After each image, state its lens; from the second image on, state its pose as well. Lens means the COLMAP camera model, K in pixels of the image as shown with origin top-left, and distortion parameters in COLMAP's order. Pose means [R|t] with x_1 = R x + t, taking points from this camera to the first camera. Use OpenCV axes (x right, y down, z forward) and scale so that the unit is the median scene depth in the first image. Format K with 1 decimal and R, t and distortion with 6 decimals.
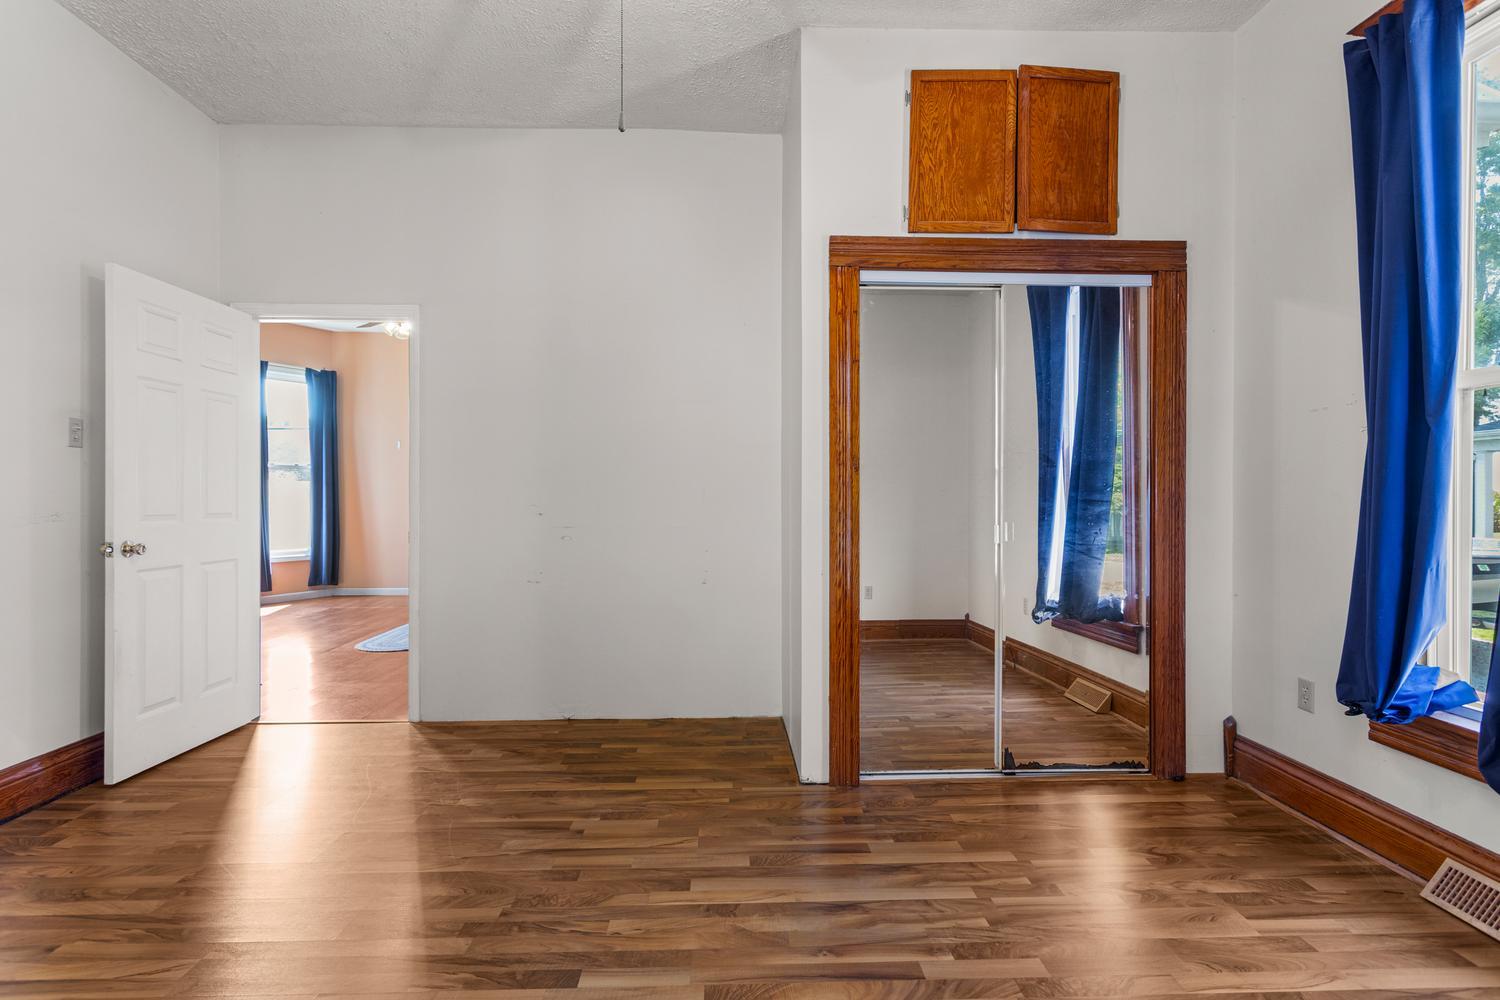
lens RADIAL K [[726.4, 0, 750.0], [0, 726.4, 500.0], [0, 0, 1]] dist [0.001304, 0.000799]
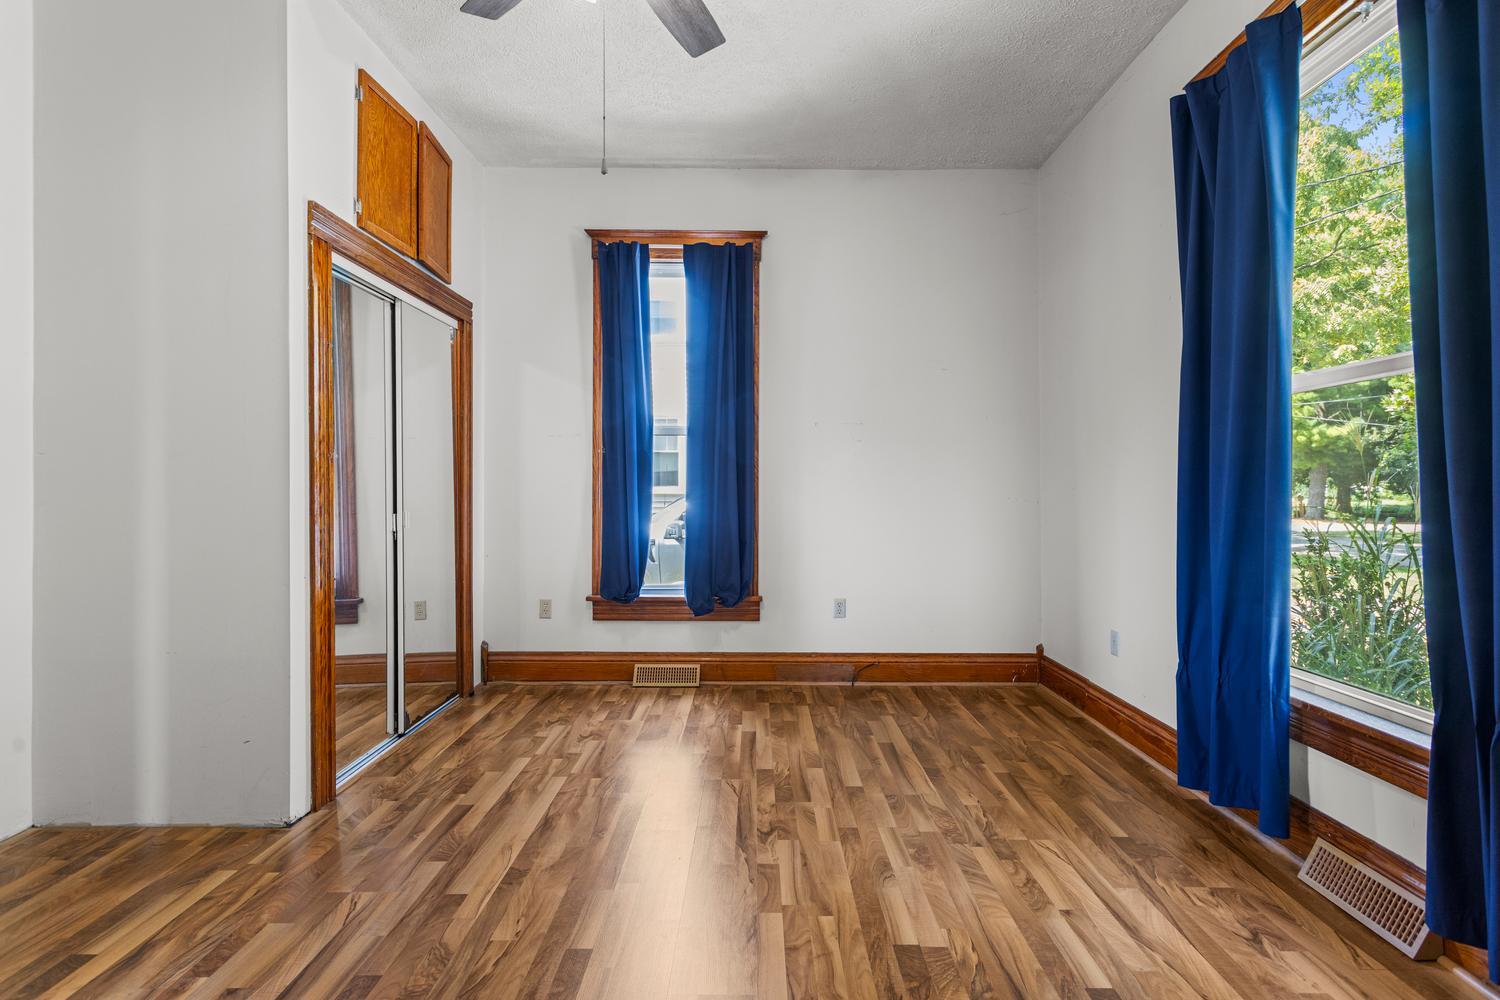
lens RADIAL K [[726.7, 0, 747.7], [0, 726.7, 479.7], [0, 0, 1]] dist [0.001748, 0.001260]
pose [[0.044261, 0.006521, 0.998999, -0.978139], [0.006468, 0.999956, -0.006814, -0.009421], [-0.998999, 0.006763, 0.044216, 0.539820]]
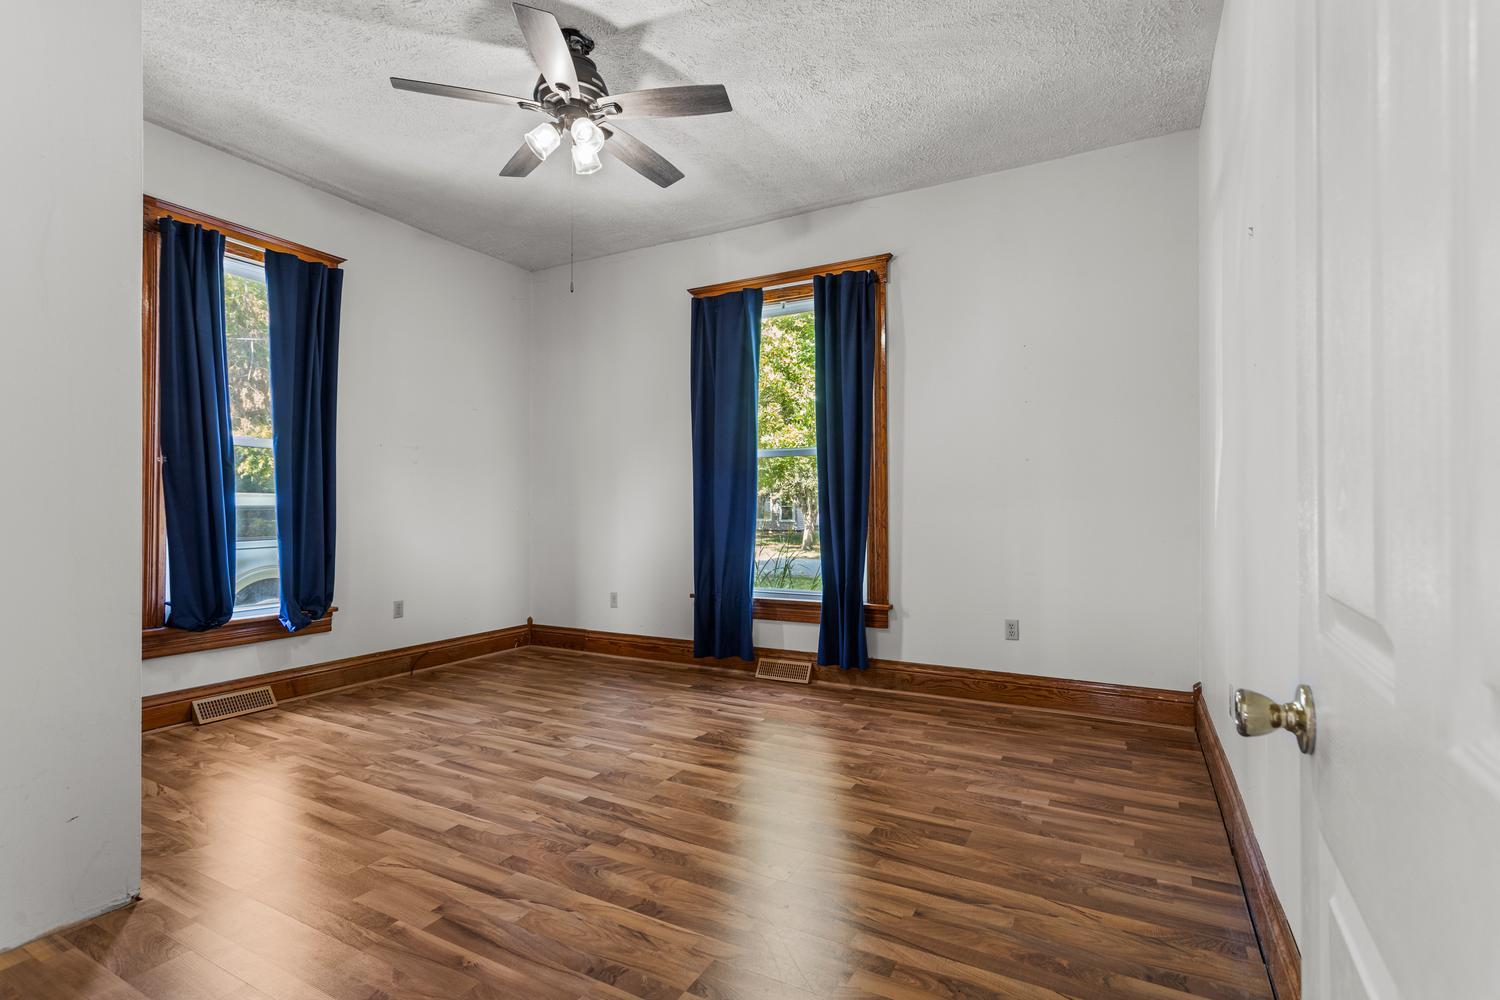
lens RADIAL K [[726.4, 0, 750.0], [0, 726.4, 500.0], [0, 0, 1]] dist [0.001304, 0.000799]
pose [[-0.859838, -0.000567, 0.510567, -1.058364], [-0.000136, 1.000000, 0.000881, -0.010494], [-0.510567, 0.000688, -0.859838, 1.687074]]
